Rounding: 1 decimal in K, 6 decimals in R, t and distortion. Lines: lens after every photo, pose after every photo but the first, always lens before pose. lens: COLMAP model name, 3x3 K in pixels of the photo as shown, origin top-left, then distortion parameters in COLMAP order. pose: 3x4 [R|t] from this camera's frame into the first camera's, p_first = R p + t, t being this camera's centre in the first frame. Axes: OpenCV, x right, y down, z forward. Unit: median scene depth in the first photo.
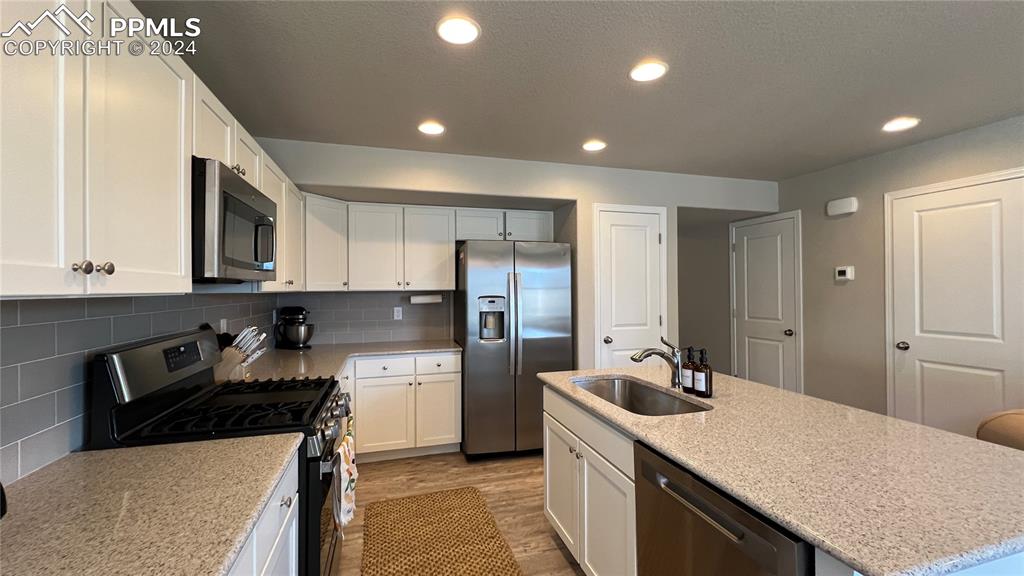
lens RADIAL K [[406.0, 0, 508.2], [0, 406.0, 287.2], [0, 0, 1]] dist [0.003211, -0.000540]
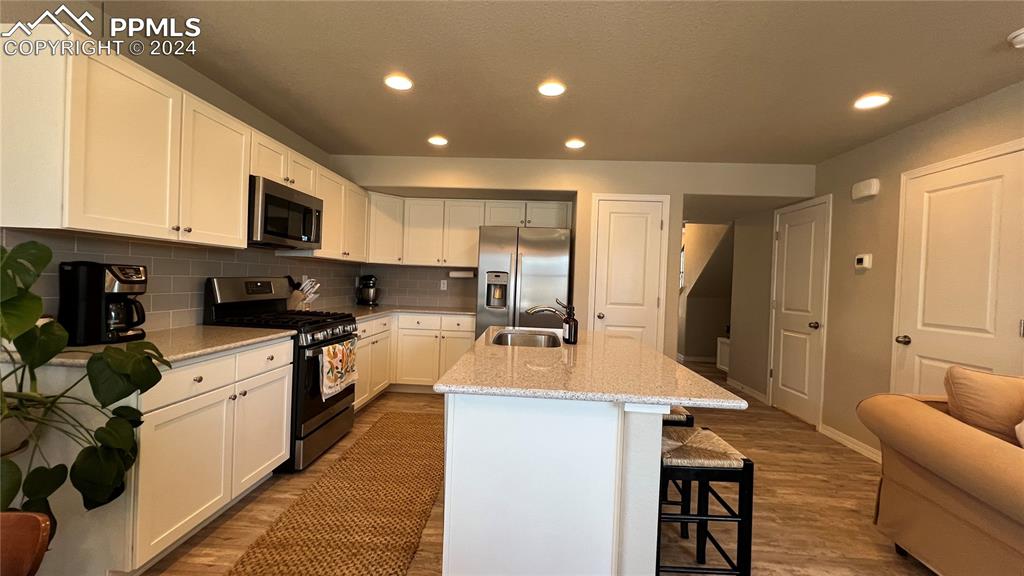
lens RADIAL K [[406.0, 0, 508.5], [0, 406.0, 287.2], [0, 0, 1]] dist [0.003211, -0.000540]
pose [[0.941862, 0.047962, -0.332559, 0.400297], [-0.042919, 0.998825, 0.022499, 0.040093], [0.333247, -0.006918, 0.942814, -0.148383]]
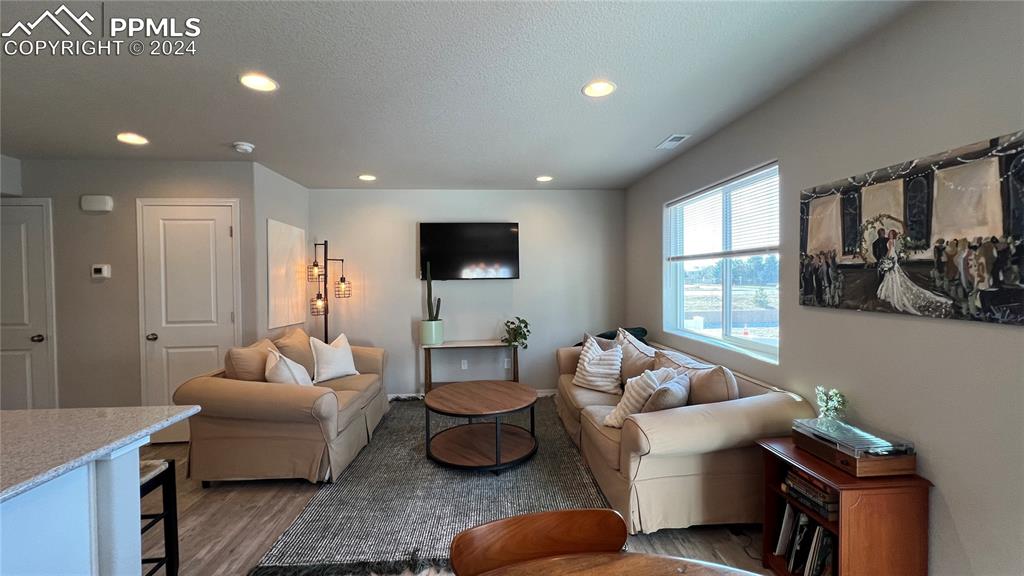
lens RADIAL K [[406.0, 0, 505.2], [0, 406.0, 286.5], [0, 0, 1]] dist [0.003211, -0.000540]
pose [[0.217510, -0.008420, 0.976022, 0.078273], [0.006072, 0.999955, 0.007274, 0.001673], [-0.976039, 0.004344, 0.217551, -0.184654]]
